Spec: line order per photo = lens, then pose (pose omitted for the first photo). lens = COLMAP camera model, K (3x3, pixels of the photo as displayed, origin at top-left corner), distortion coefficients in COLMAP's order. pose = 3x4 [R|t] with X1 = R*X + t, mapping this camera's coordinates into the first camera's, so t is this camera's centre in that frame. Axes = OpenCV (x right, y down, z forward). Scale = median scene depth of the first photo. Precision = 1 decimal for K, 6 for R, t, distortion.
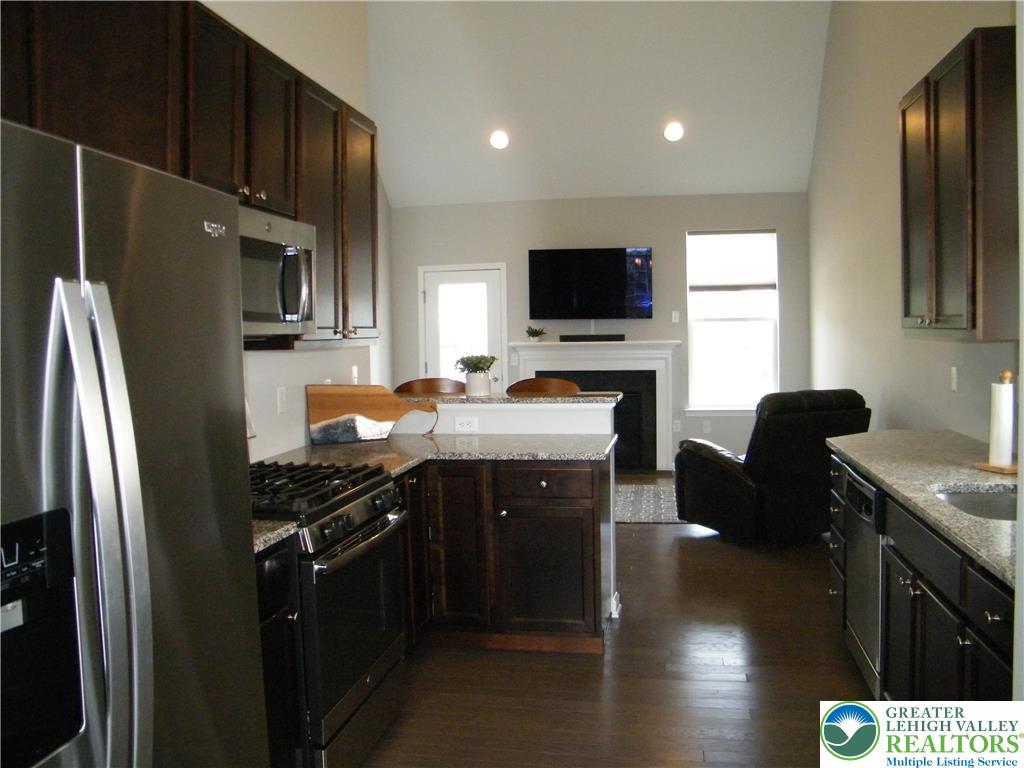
lens RADIAL K [[981.4, 0, 512.0], [0, 981.4, 384.0], [0, 0, 1]] dist [-0.011536, -0.004641]
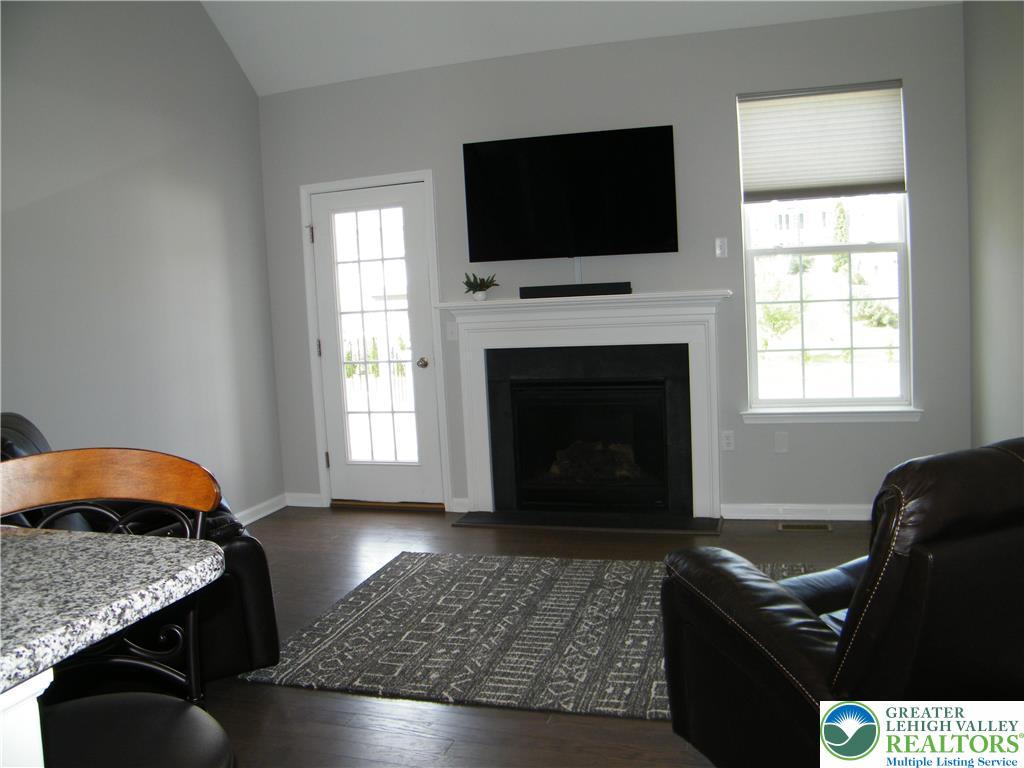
lens RADIAL K [[874.8, 0, 511.3], [0, 874.8, 347.3], [0, 0, 1]] dist [-0.114859, 0.005311]
pose [[0.990777, -0.025833, -0.133016, 0.111741], [0.027073, 0.999605, 0.007520, -0.018330], [0.132769, -0.011052, 0.991085, 0.488942]]
